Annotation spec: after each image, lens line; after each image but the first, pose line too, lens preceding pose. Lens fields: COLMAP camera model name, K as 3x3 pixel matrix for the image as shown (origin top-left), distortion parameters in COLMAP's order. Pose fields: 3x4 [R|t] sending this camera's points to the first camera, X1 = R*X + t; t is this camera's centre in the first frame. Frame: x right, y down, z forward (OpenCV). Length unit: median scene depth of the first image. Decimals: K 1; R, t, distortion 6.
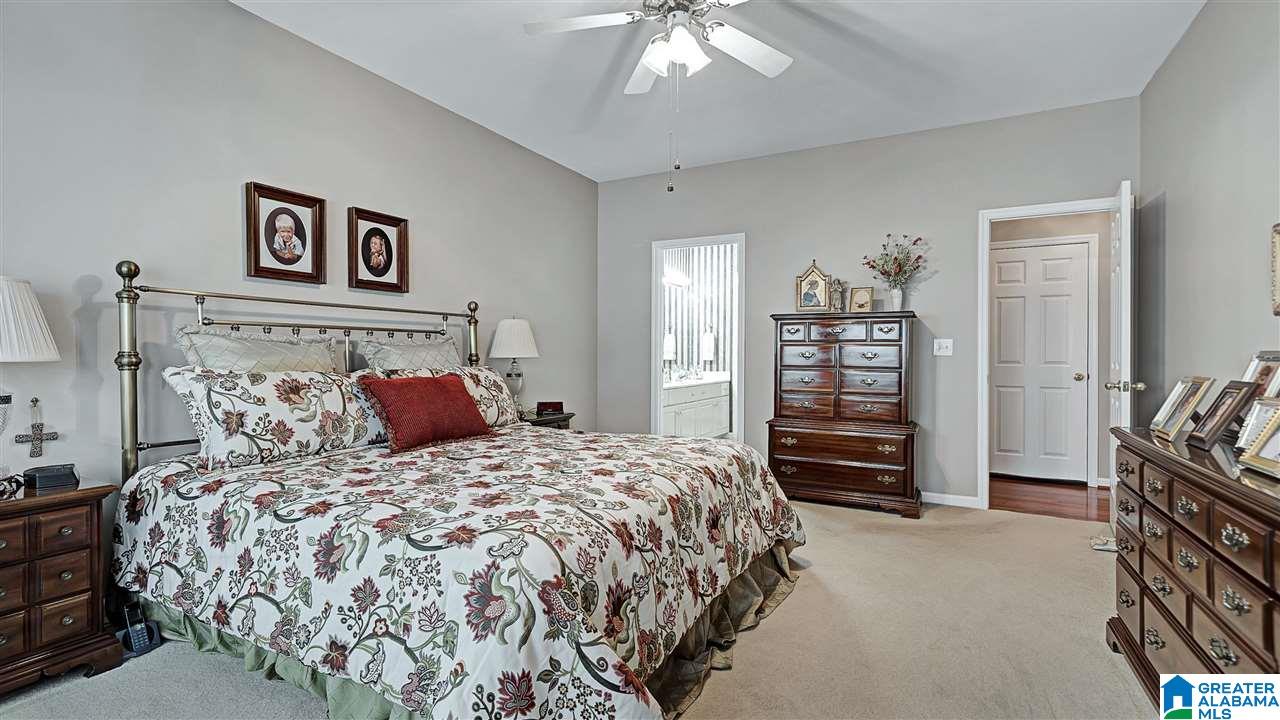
lens RADIAL K [[564.2, 0, 638.7], [0, 564.2, 355.3], [0, 0, 1]] dist [-0.001607, -0.000014]
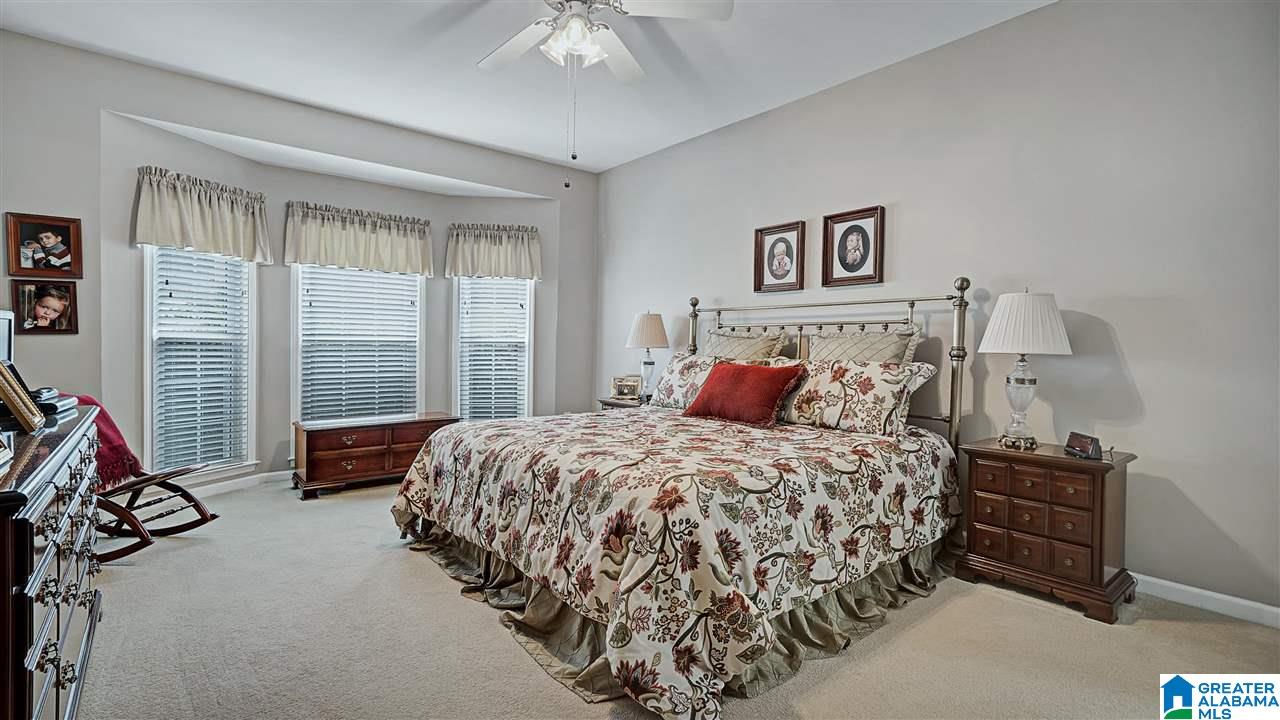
lens RADIAL K [[584.7, 0, 638.7], [0, 584.7, 358.5], [0, 0, 1]] dist [-0.000792, -0.000038]
pose [[-0.356444, 0.016487, -0.934171, 0.765135], [-0.012032, 0.999680, 0.022233, 0.000565], [0.934239, 0.019165, -0.356132, 1.131354]]
